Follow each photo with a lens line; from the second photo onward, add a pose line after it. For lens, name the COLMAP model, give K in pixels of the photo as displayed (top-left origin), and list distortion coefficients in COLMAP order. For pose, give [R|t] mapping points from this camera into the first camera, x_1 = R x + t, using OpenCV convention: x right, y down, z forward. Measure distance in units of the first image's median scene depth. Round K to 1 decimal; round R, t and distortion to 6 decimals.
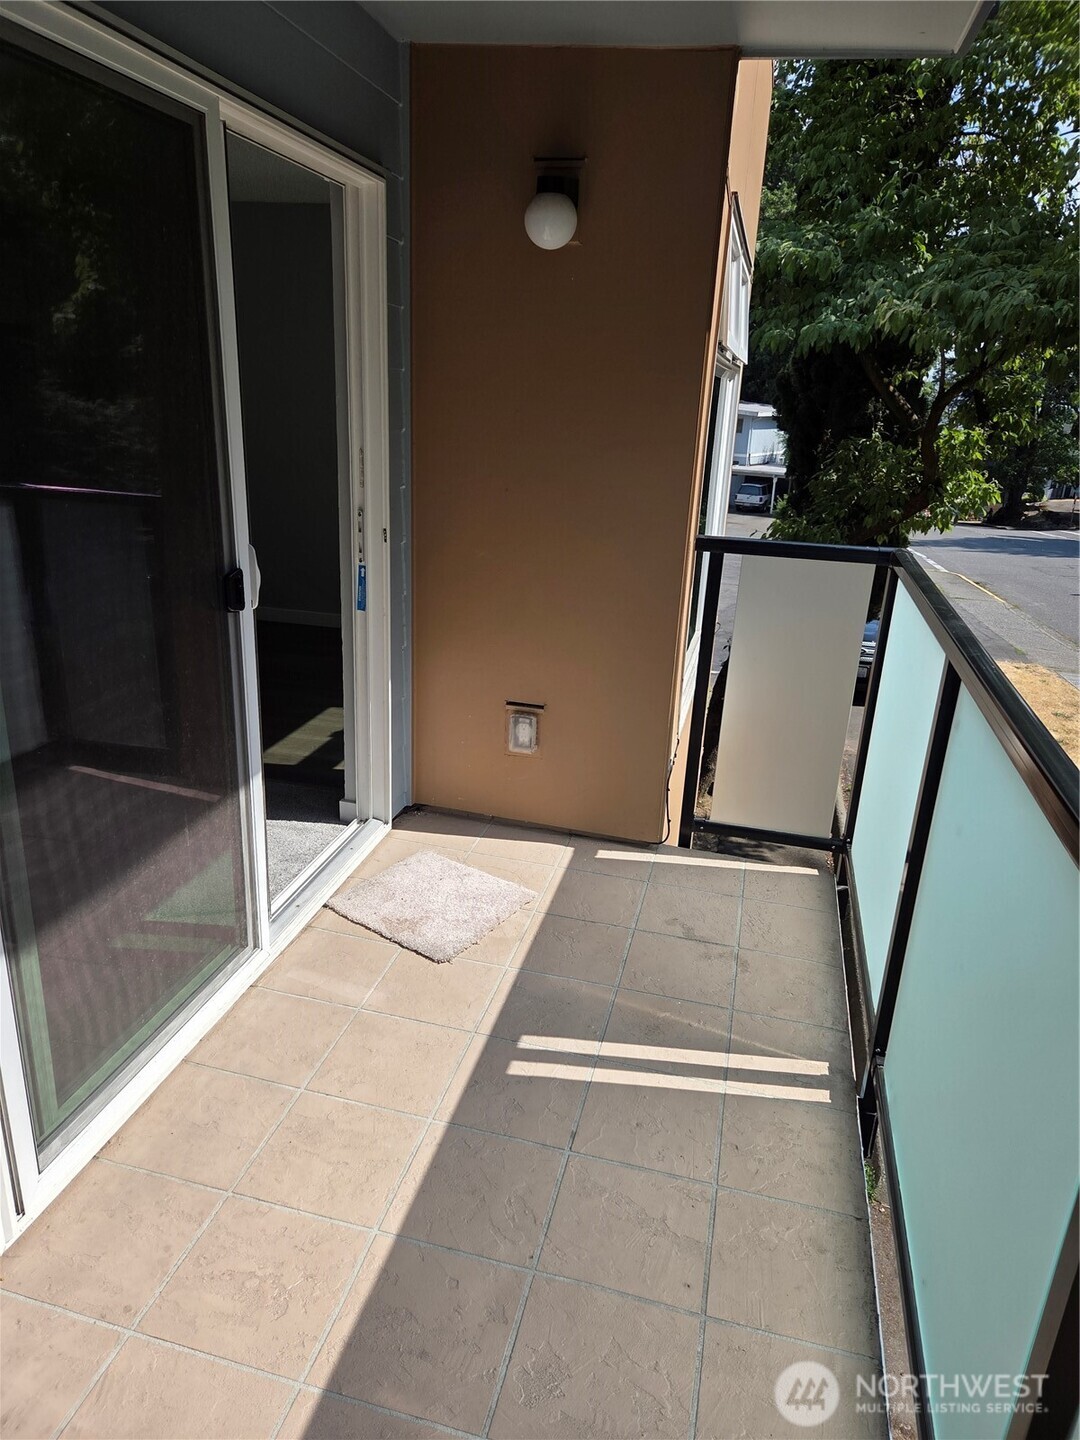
lens RADIAL K [[972.4, 0, 538.7], [0, 972.4, 721.8], [0, 0, 1]] dist [0.042558, -0.029871]
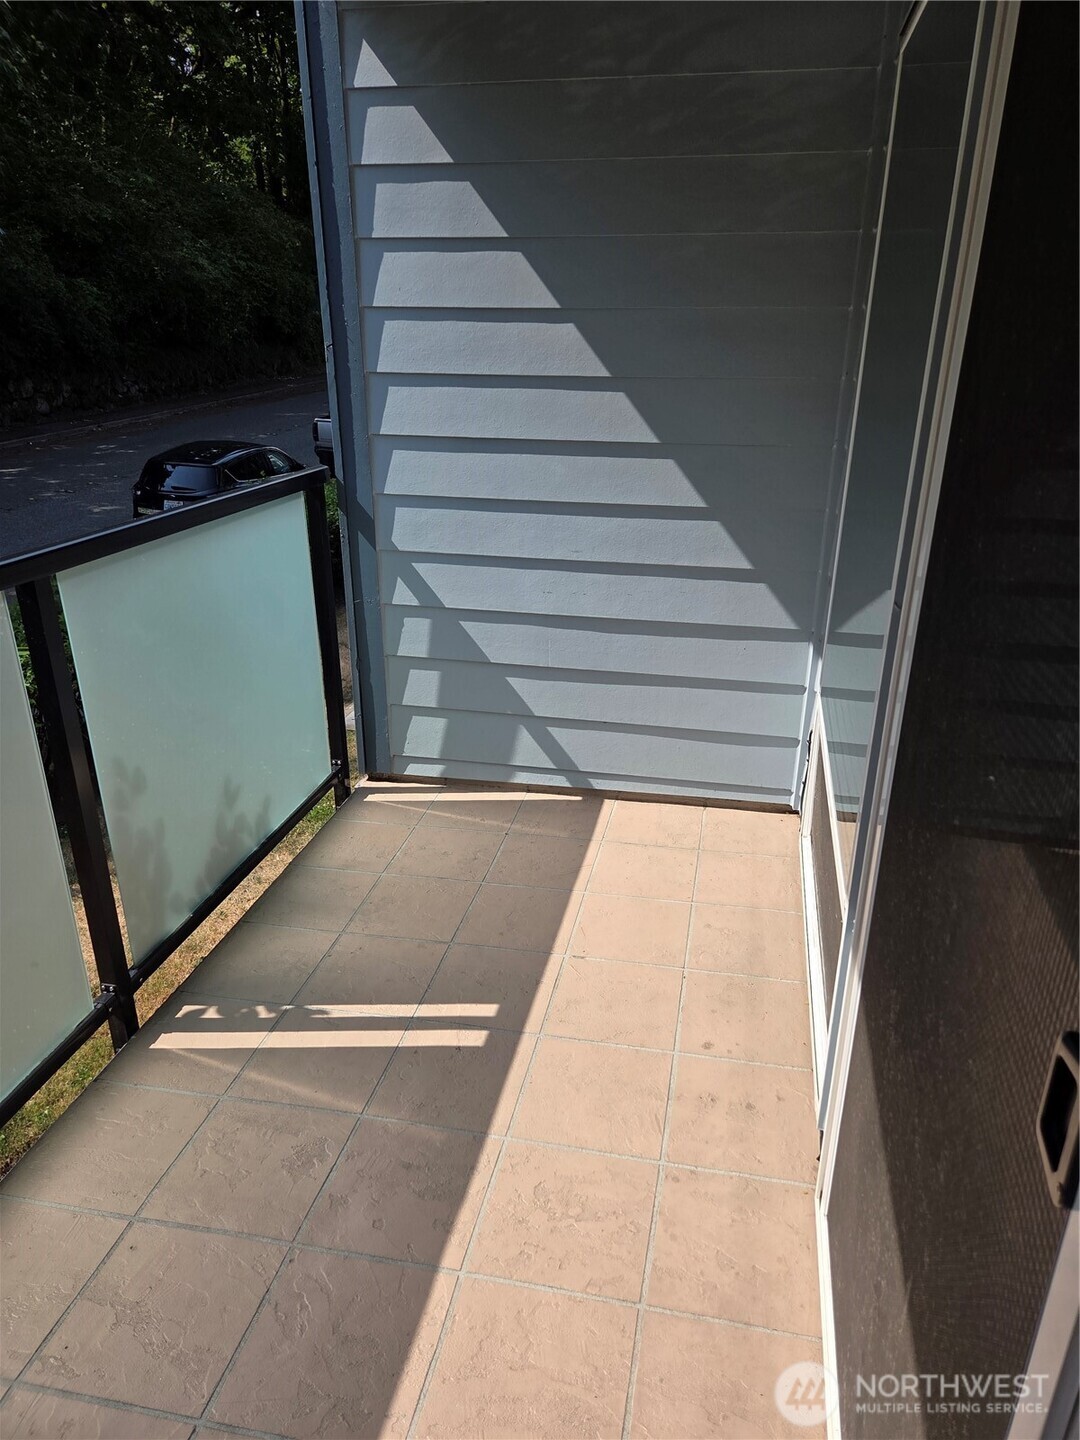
lens RADIAL K [[972.4, 0, 543.5], [0, 972.4, 720.5], [0, 0, 1]] dist [0.042558, -0.029871]
pose [[-0.998347, -0.038405, -0.042759, -0.192535], [-0.057123, 0.745183, 0.664409, -0.483360], [0.006347, 0.665753, -0.746145, 1.403978]]
